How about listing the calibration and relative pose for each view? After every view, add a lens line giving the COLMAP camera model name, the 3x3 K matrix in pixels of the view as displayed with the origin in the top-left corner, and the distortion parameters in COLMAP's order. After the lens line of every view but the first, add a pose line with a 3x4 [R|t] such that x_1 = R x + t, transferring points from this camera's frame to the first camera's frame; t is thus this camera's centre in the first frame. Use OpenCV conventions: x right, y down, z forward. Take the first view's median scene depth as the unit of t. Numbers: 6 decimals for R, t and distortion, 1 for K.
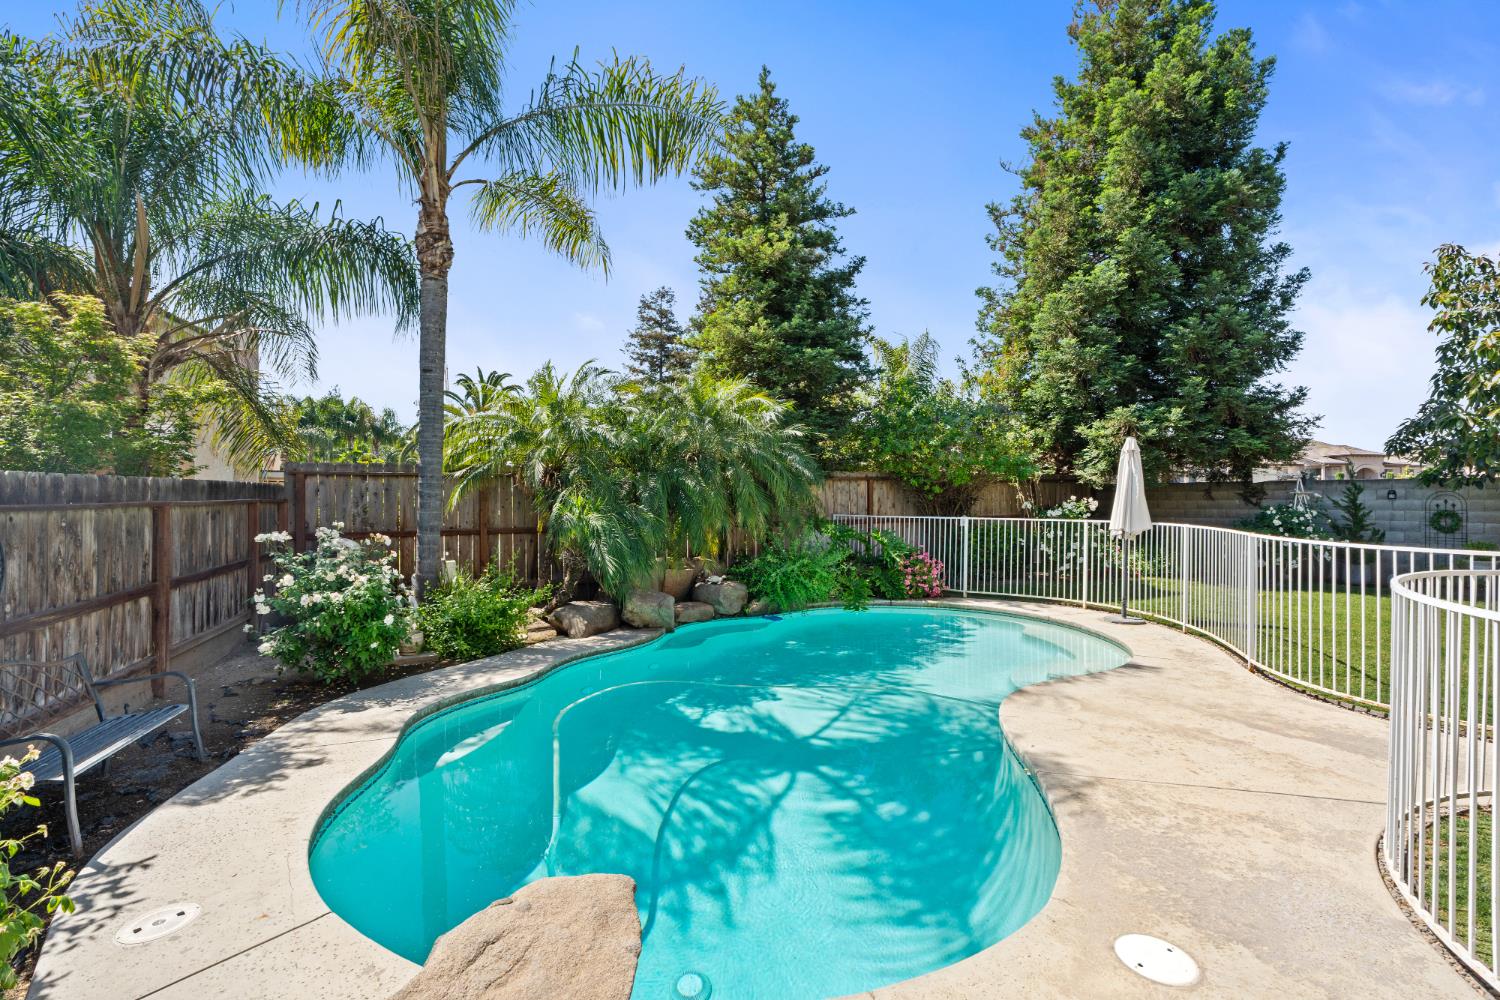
lens RADIAL K [[674.9, 0, 745.4], [0, 674.9, 490.5], [0, 0, 1]] dist [-0.000315, -0.000185]
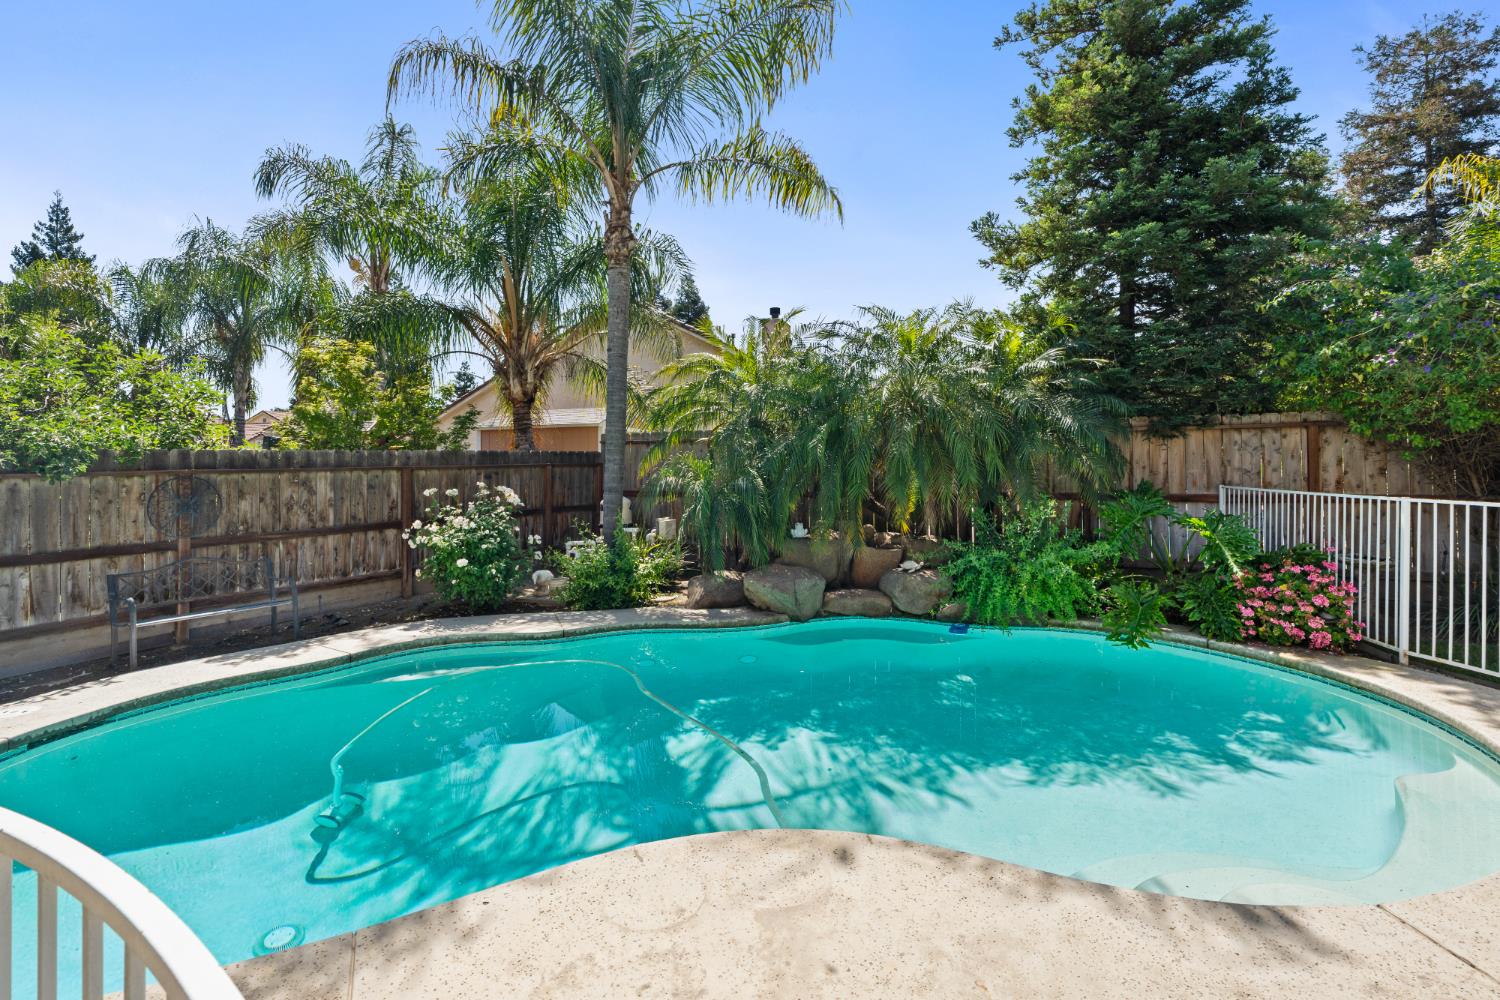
lens RADIAL K [[695.2, 0, 749.3], [0, 695.2, 435.9], [0, 0, 1]] dist [0.000594, 0.000341]
pose [[0.628412, -0.033456, -0.777161, 0.476831], [0.015381, 0.999414, -0.030587, 0.003977], [0.777728, 0.007267, 0.628558, 0.362299]]
